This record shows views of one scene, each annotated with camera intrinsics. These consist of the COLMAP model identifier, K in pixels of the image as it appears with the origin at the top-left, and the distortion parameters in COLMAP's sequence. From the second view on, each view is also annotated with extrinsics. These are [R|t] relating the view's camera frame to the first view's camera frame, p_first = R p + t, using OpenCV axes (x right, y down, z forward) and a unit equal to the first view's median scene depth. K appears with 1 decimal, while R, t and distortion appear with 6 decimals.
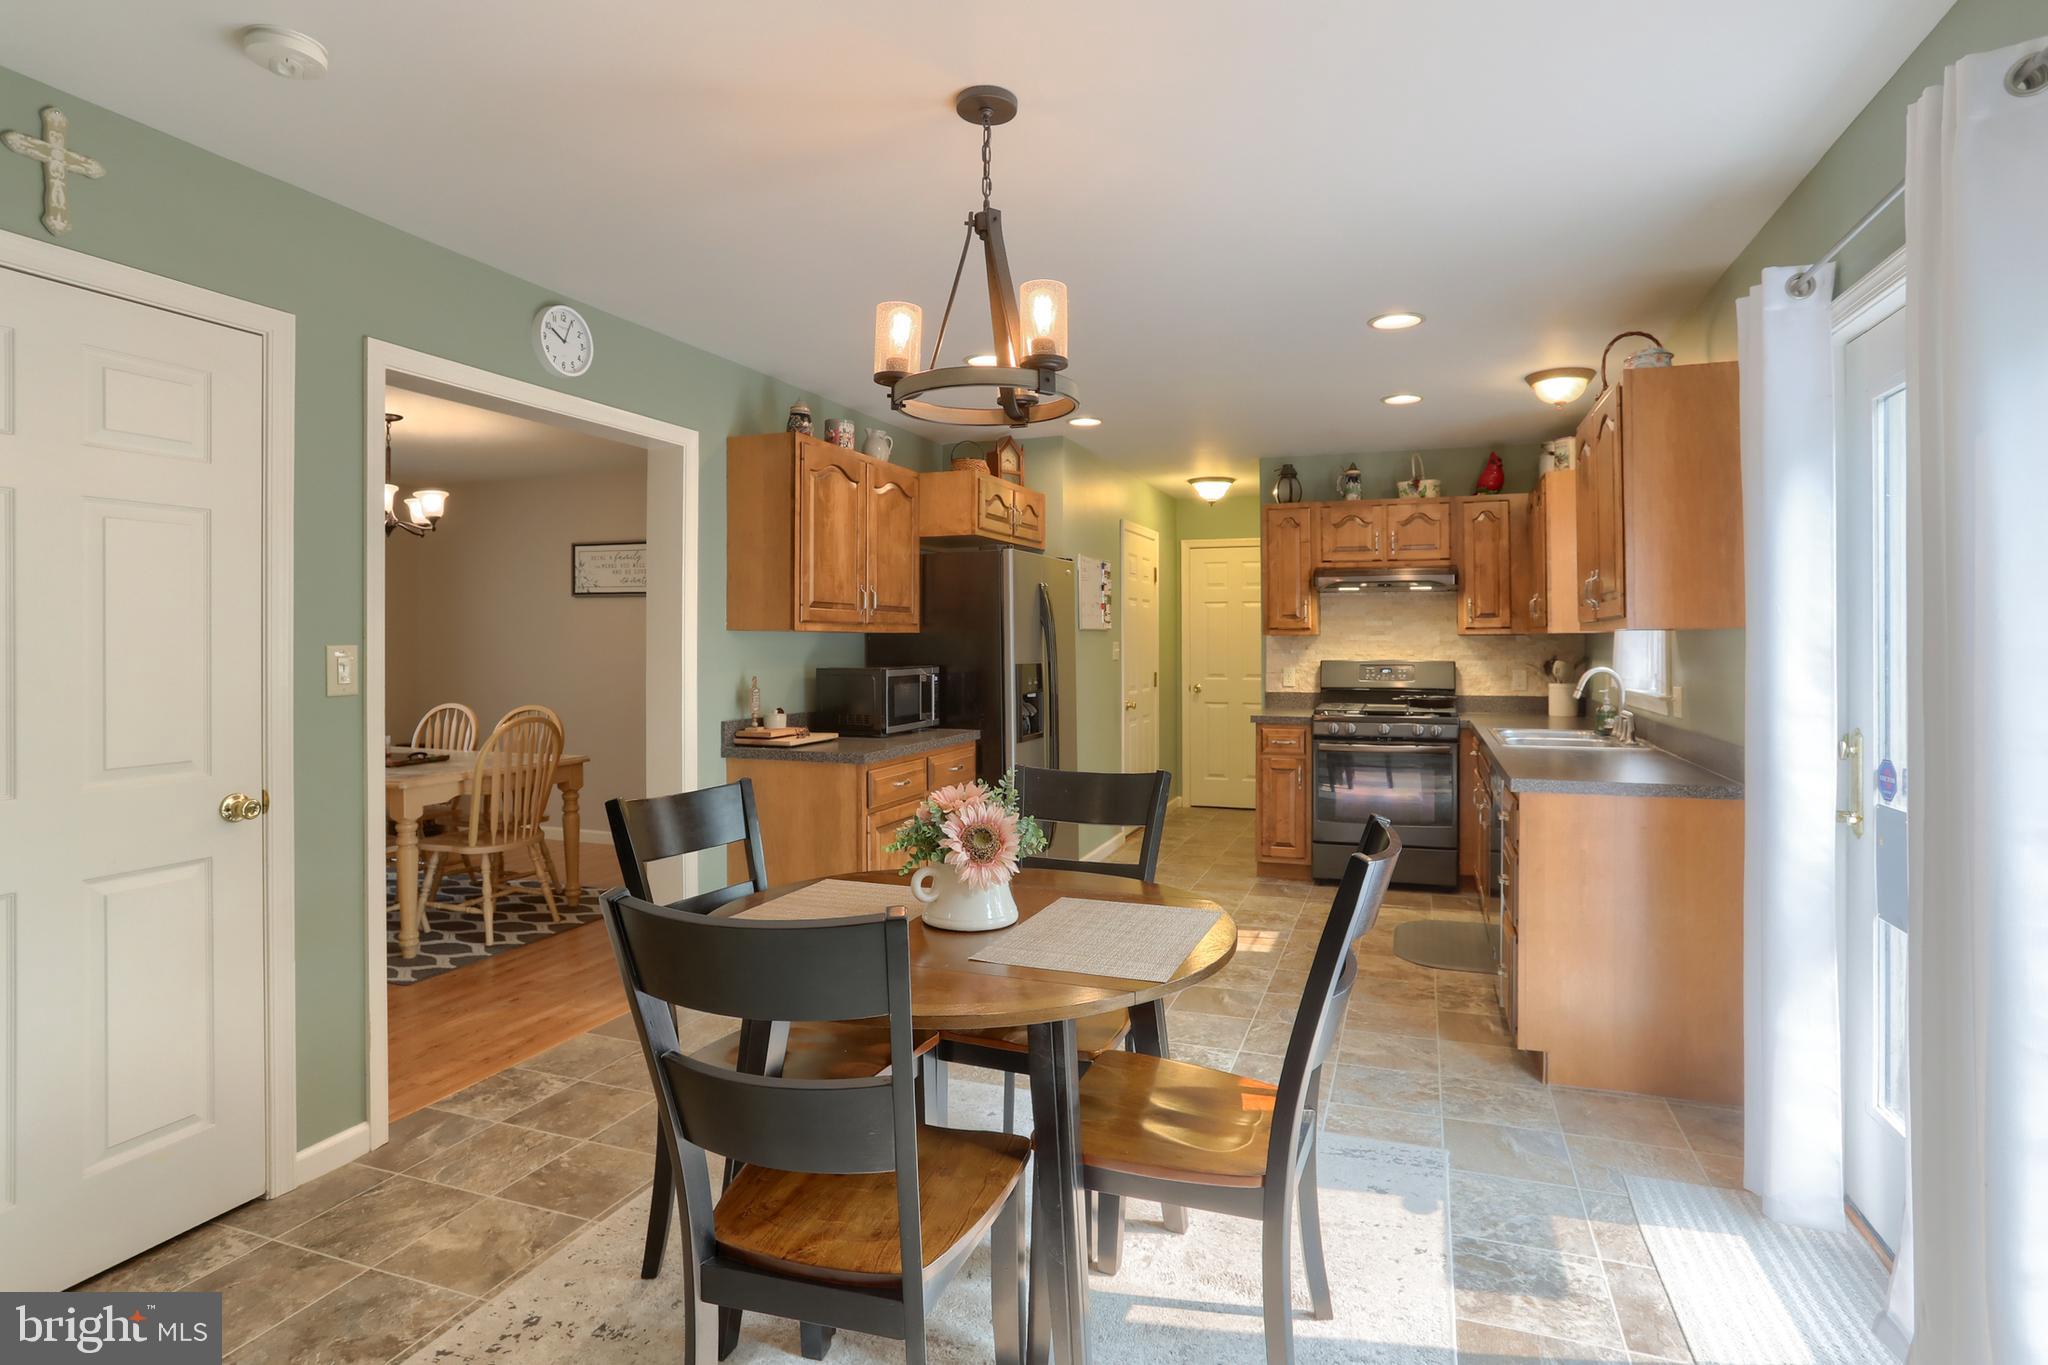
lens RADIAL K [[1047.8, 0, 1030.1], [0, 1047.8, 640.8], [0, 0, 1]] dist [-0.058880, 0.037958]
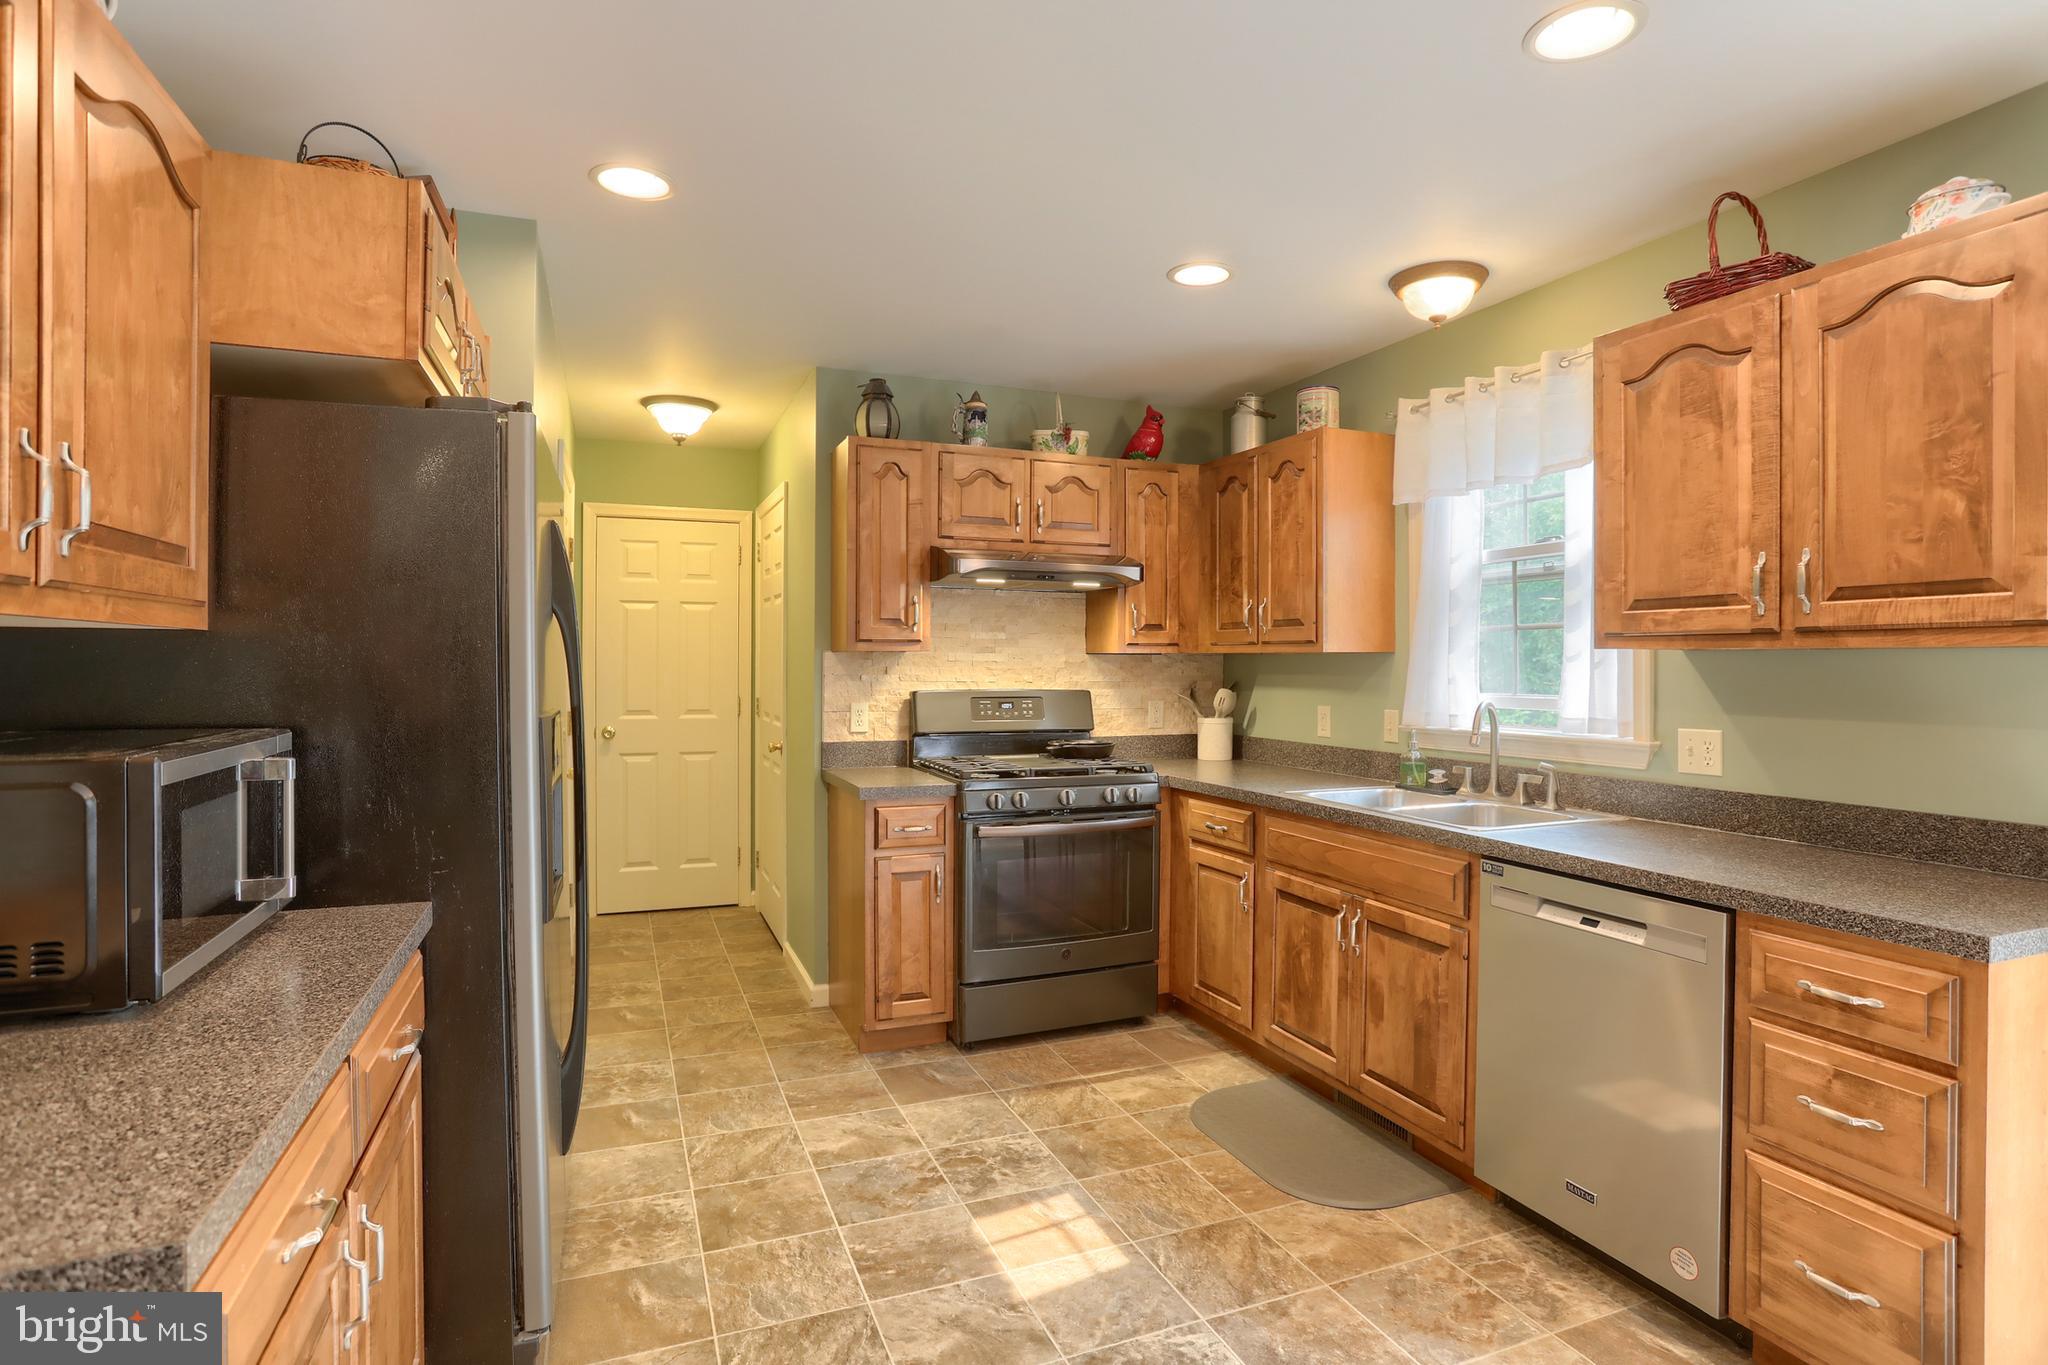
lens RADIAL K [[1040.3, 0, 1026.9], [0, 1040.3, 669.6], [0, 0, 1]] dist [-0.063847, 0.031918]
pose [[0.738765, 0.000754, 0.673962, -0.116017], [-0.006048, 0.999967, 0.005511, 0.001733], [-0.673935, -0.008147, 0.738745, 0.524467]]
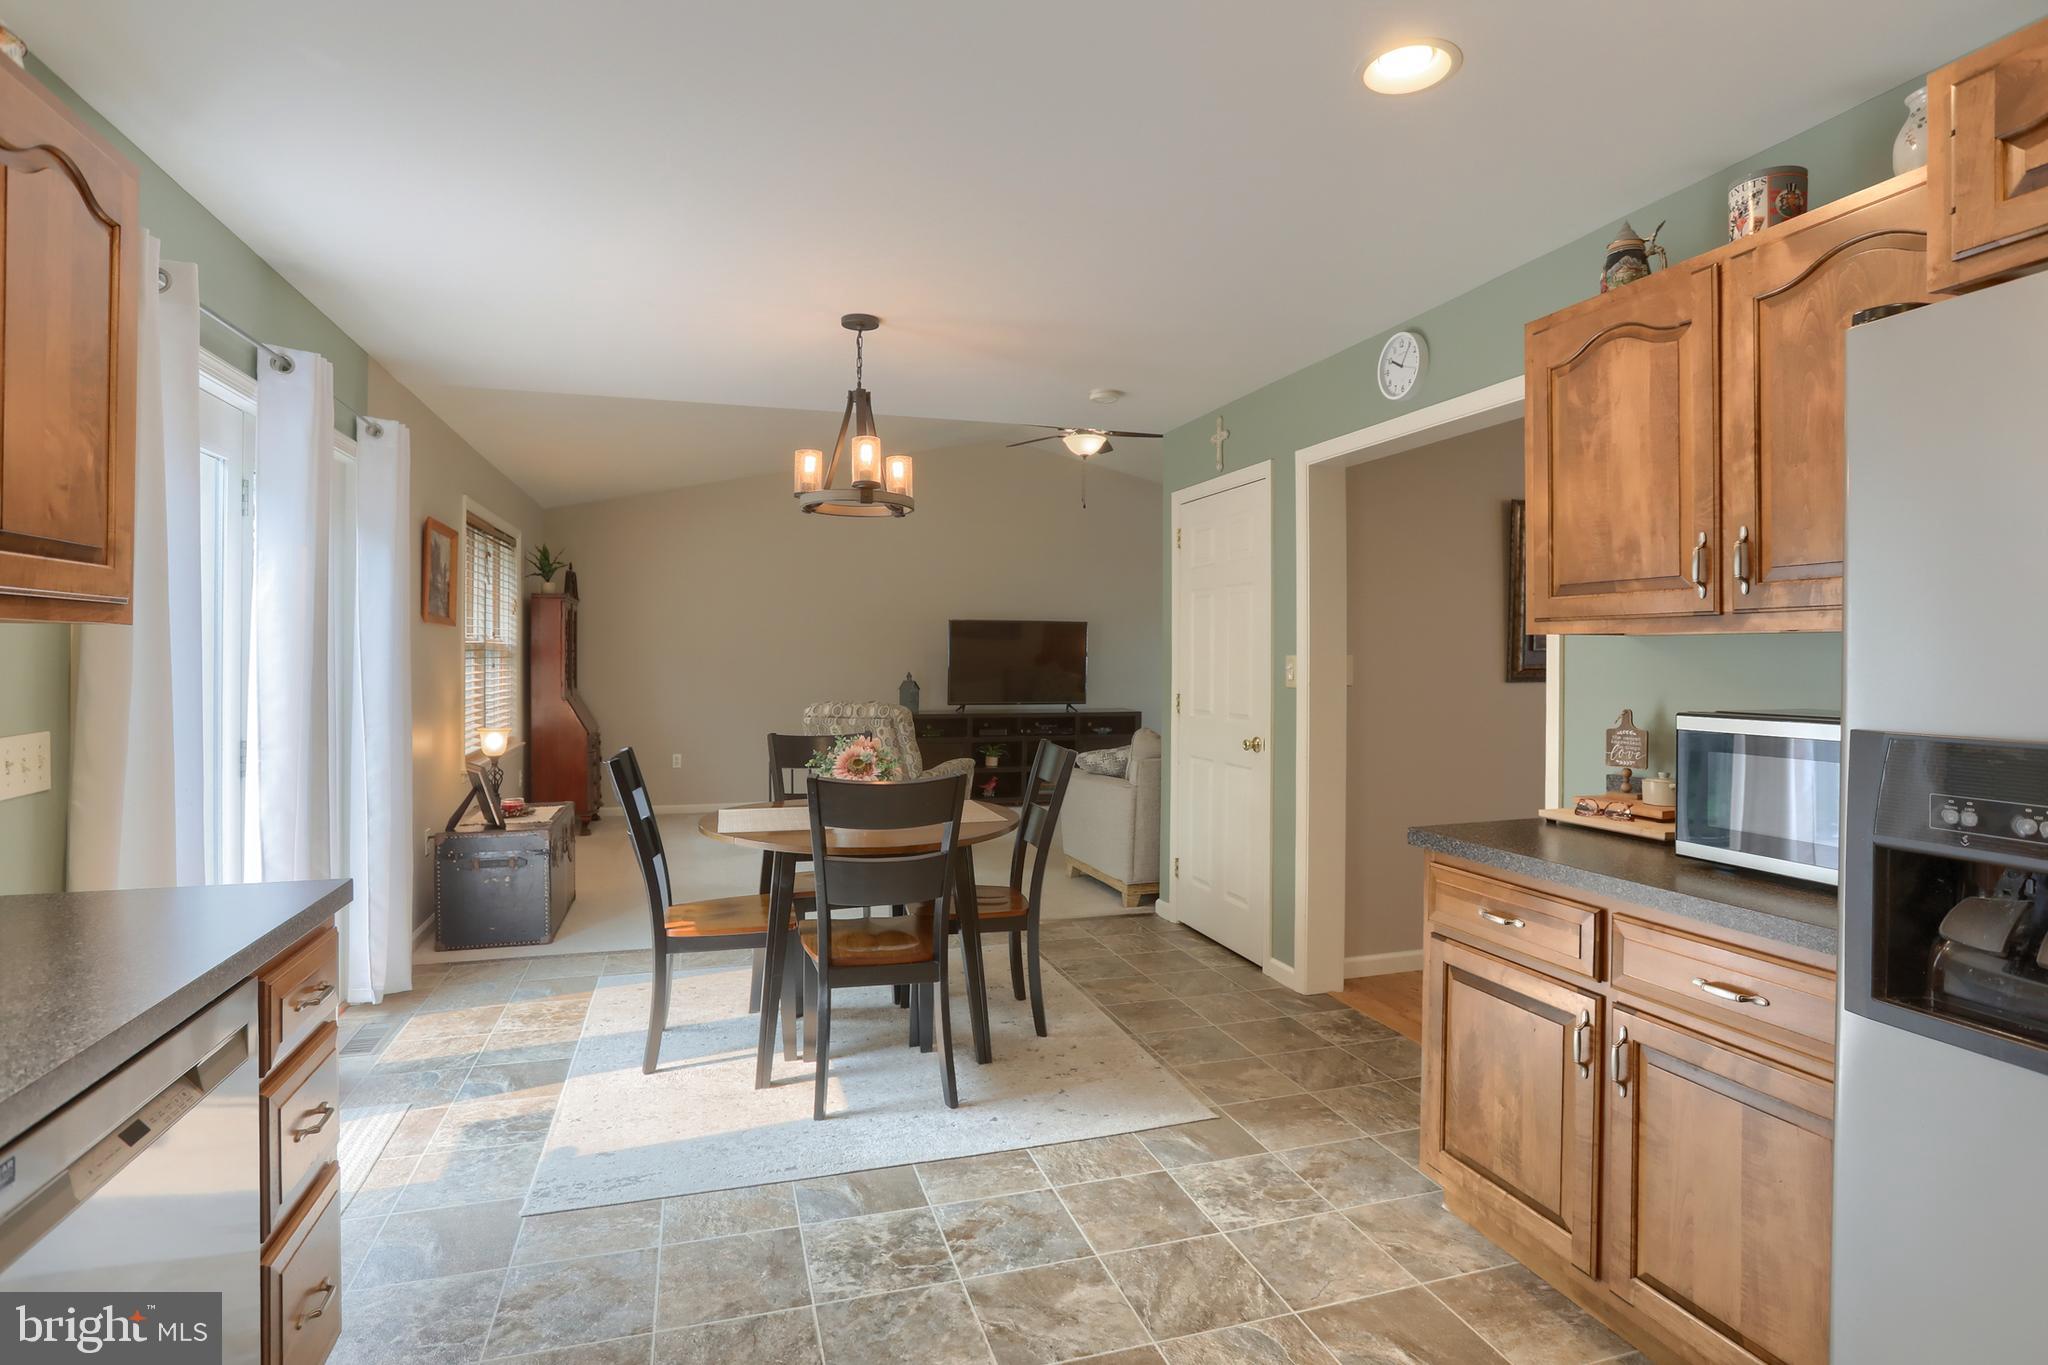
lens RADIAL K [[1044.8, 0, 1032.6], [0, 1044.8, 649.1], [0, 0, 1]] dist [-0.070297, 0.036931]
pose [[-0.788613, -0.005821, -0.614862, 0.284389], [-0.002970, 0.999980, -0.005658, 0.002437], [0.614882, -0.002636, -0.788615, 0.934898]]
